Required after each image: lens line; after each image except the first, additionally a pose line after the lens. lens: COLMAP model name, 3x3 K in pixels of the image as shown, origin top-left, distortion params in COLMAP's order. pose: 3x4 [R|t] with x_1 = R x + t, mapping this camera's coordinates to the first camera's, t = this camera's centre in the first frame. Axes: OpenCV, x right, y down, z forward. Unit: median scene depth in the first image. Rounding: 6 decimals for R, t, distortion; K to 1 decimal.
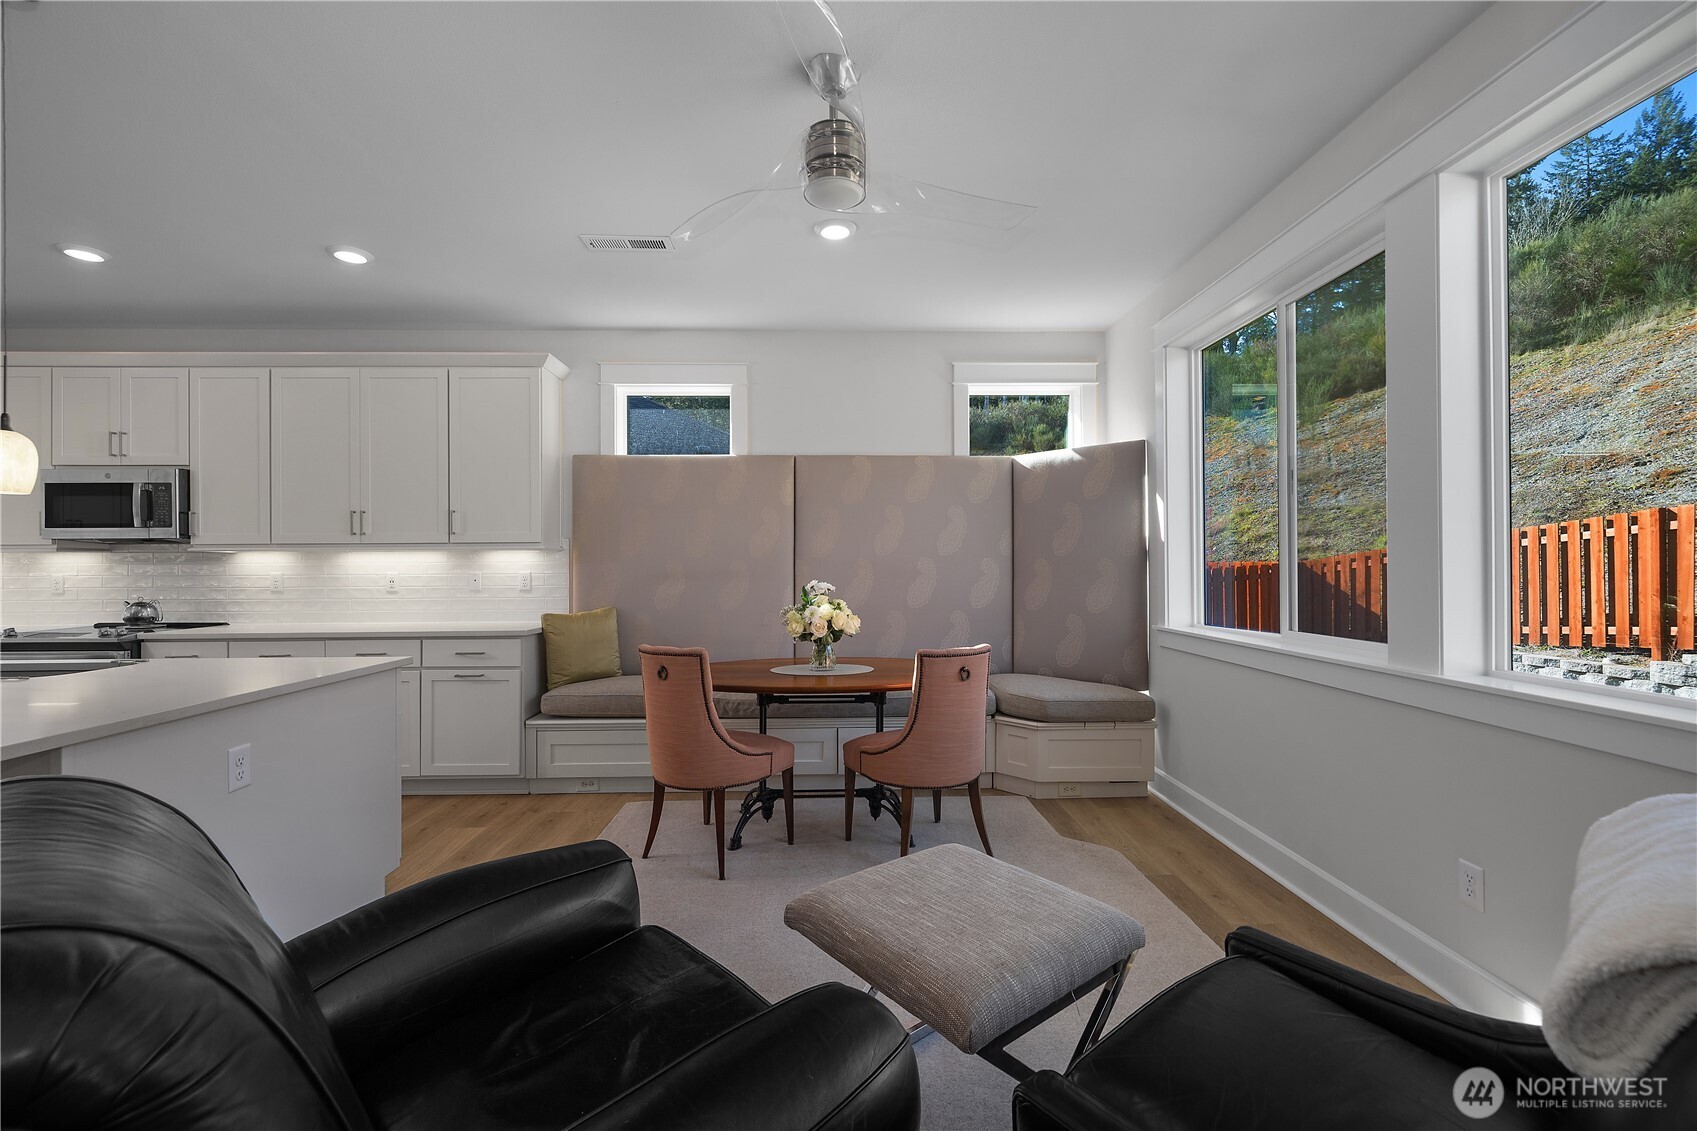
lens RADIAL K [[743.5, 0, 863.4], [0, 743.5, 561.3], [0, 0, 1]] dist [0.008883, -0.000145]
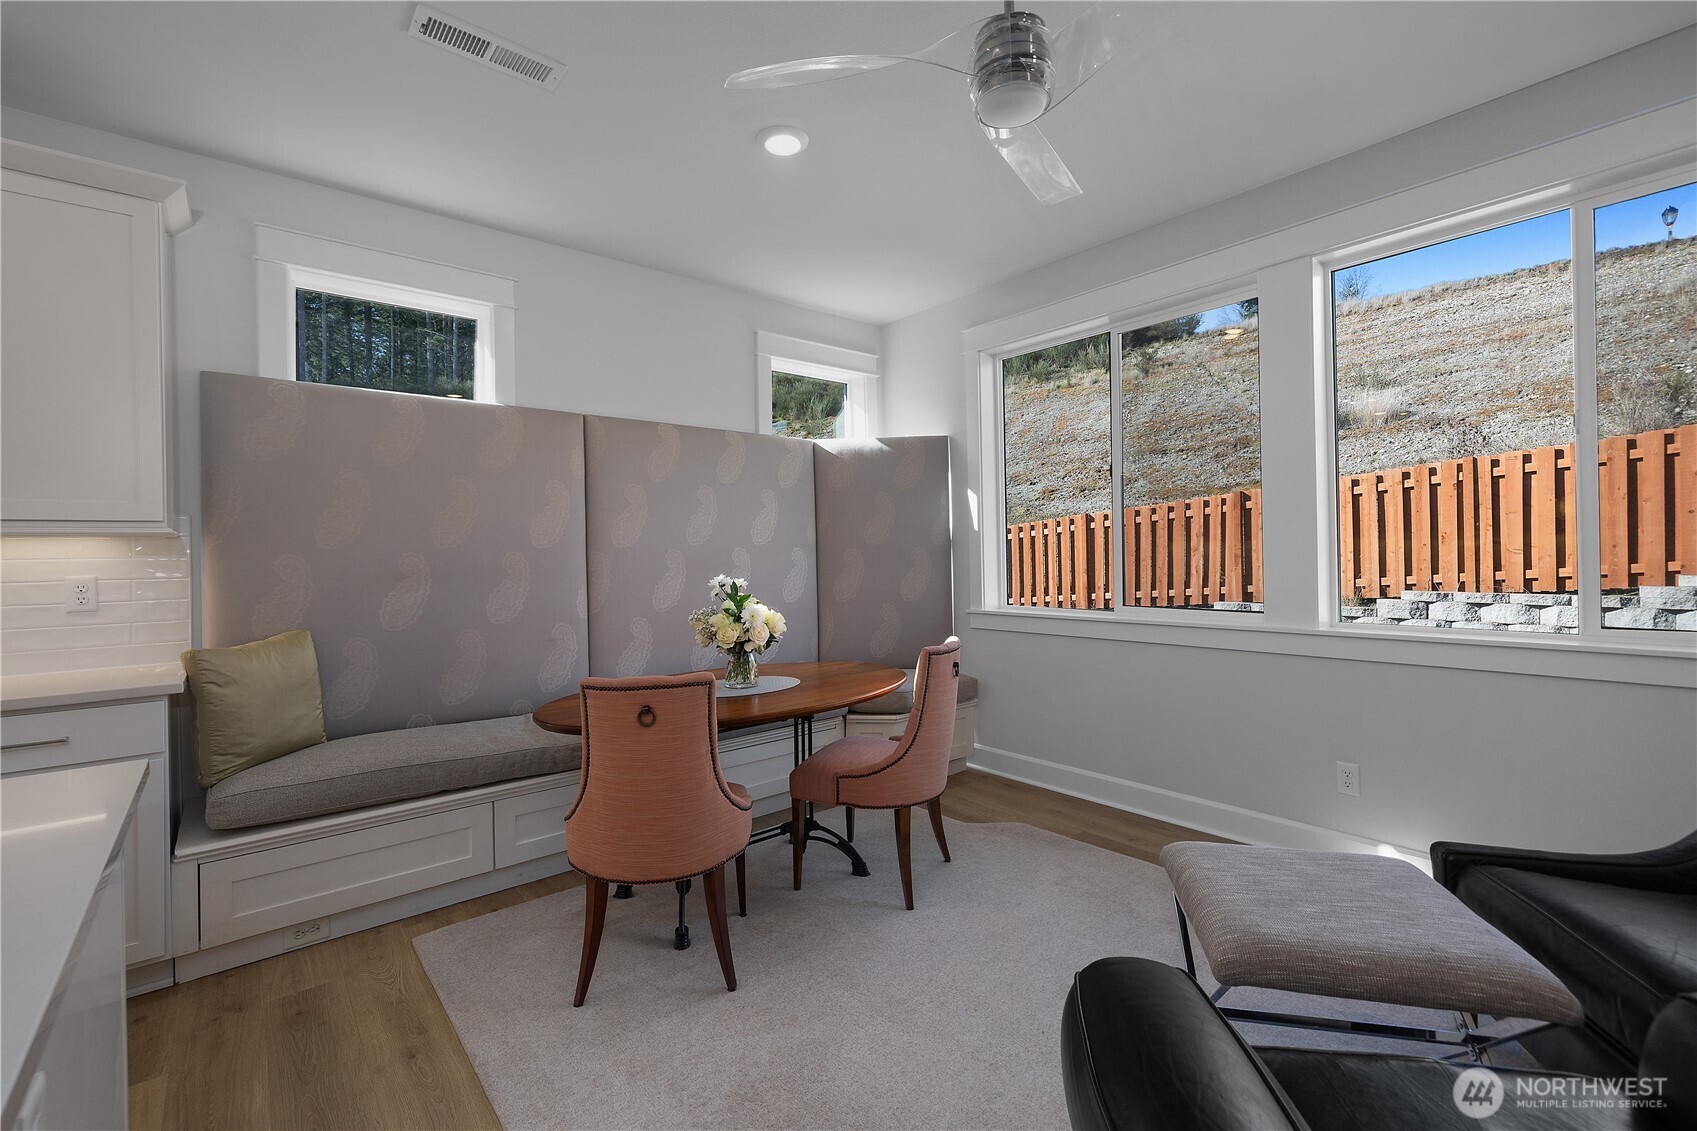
lens RADIAL K [[743.5, 0, 851.7], [0, 743.5, 553.2], [0, 0, 1]] dist [0.008883, -0.000145]
pose [[0.779394, -0.008720, 0.626474, -0.361413], [0.010984, 0.999940, 0.000254, 0.003253], [-0.626438, 0.006683, 0.779442, 0.236820]]
